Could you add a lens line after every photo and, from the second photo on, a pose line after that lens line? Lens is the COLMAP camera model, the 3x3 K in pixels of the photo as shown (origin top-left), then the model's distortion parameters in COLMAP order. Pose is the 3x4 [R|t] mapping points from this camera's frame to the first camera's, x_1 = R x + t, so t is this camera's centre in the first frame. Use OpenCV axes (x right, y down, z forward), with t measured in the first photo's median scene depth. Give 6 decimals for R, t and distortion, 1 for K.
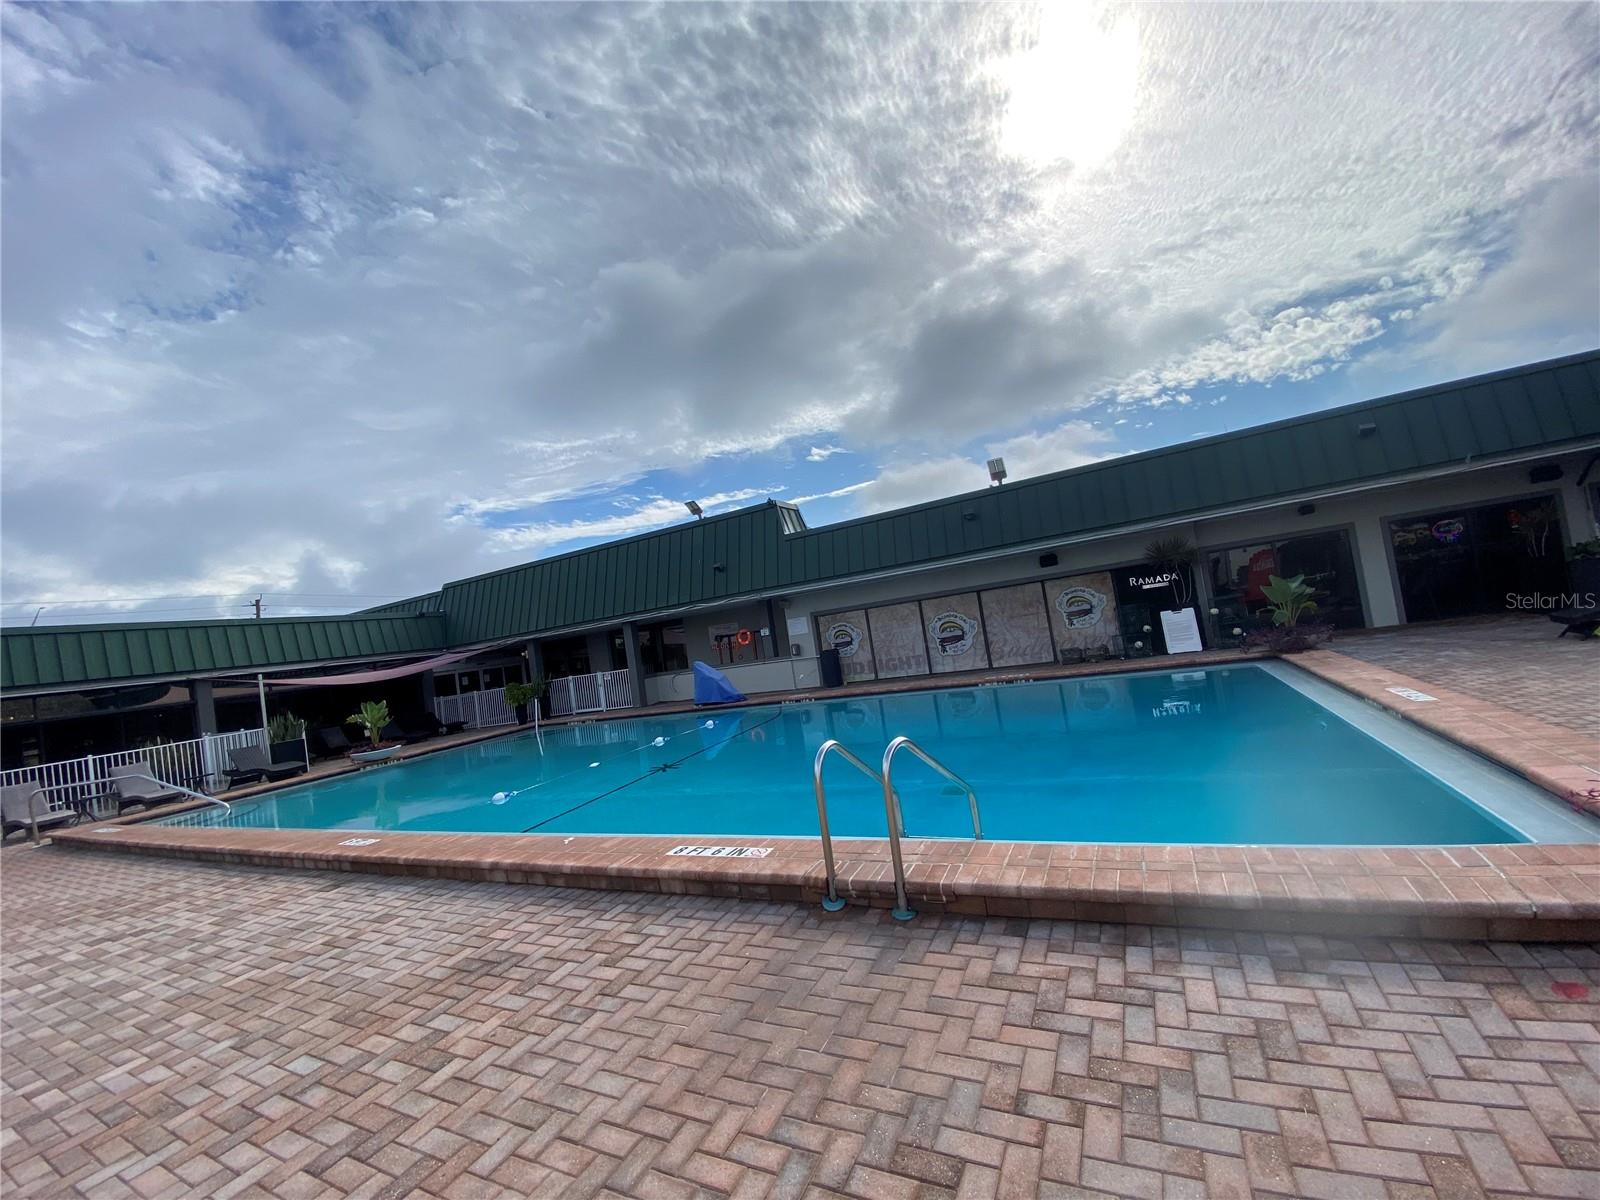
lens RADIAL K [[640.6, 0, 800.7], [0, 640.6, 599.8], [0, 0, 1]] dist [0.000477, 0.000030]
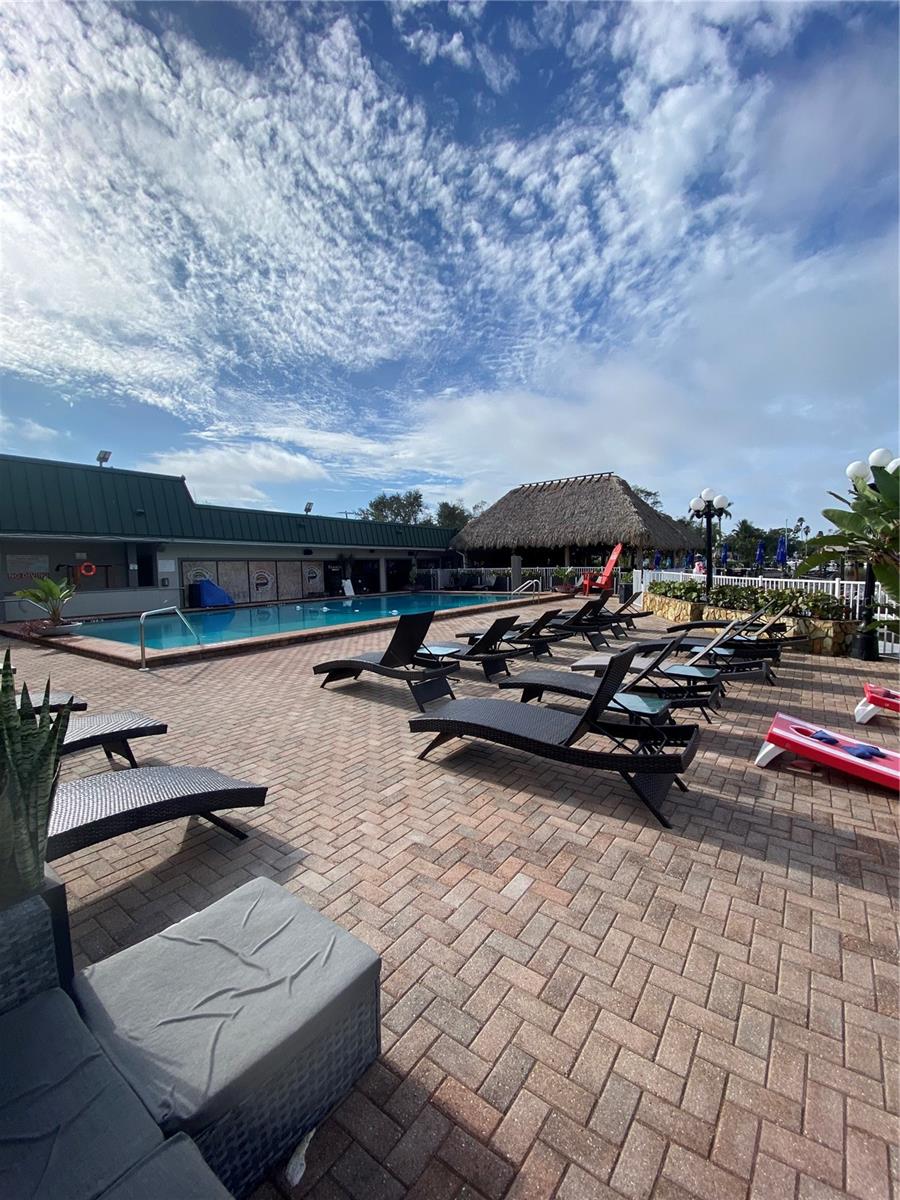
lens RADIAL K [[480.5, 0, 451.0], [0, 480.5, 600.5], [0, 0, 1]] dist [0.000477, 0.000030]
pose [[0.131723, 0.071696, 0.988690, -1.098854], [-0.053670, 0.996434, -0.065107, 0.173249], [-0.989833, -0.044487, 0.135101, 0.254781]]
